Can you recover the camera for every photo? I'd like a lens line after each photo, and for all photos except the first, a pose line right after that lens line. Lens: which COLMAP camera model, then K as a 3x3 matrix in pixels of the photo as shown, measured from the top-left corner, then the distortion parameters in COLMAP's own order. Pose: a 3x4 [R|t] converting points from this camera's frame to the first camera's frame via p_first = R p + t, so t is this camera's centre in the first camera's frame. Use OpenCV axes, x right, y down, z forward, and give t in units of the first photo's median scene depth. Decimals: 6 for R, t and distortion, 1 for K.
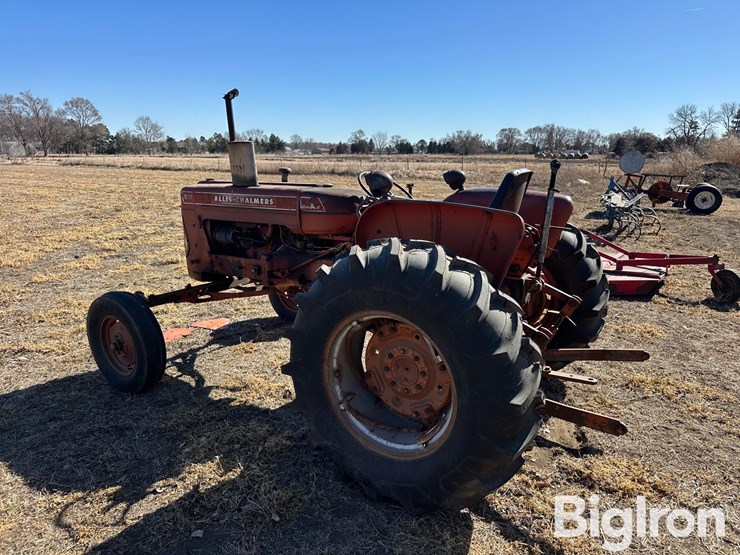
lens RADIAL K [[532.2, 0, 360.3], [0, 532.2, 282.2], [0, 0, 1]] dist [0.067358, -0.090954]
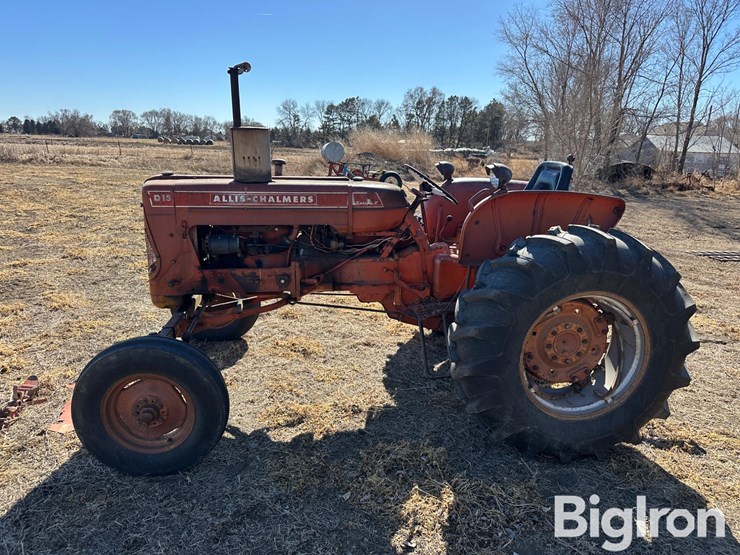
lens RADIAL K [[527.3, 0, 370.0], [0, 527.3, 277.5], [0, 0, 1]] dist [0.043561, -0.056423]
pose [[0.765397, -0.138709, 0.628433, -0.182841], [0.125463, 0.989921, 0.065690, -0.019398], [-0.631210, 0.028566, 0.775085, 0.077554]]
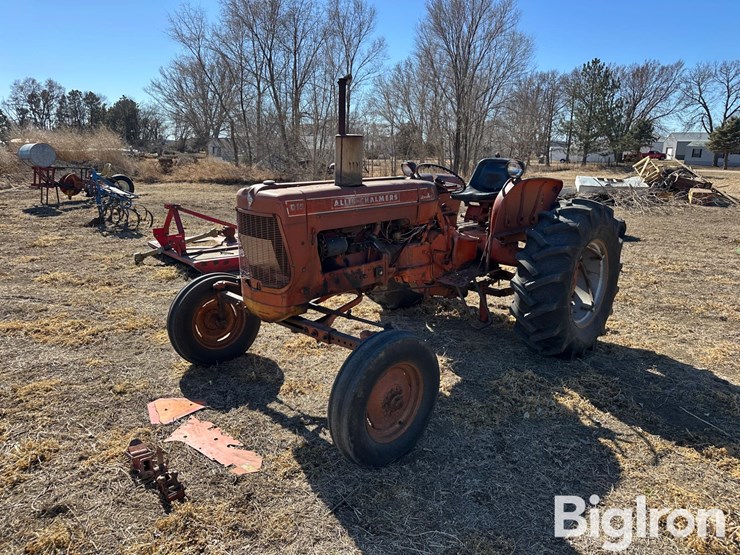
lens RADIAL K [[522.1, 0, 373.7], [0, 522.1, 272.5], [0, 0, 1]] dist [0.052065, -0.050155]
pose [[0.210144, -0.223316, 0.951824, -0.318891], [0.222315, 0.958974, 0.175911, -0.055251], [-0.952059, 0.174638, 0.251169, 0.230317]]
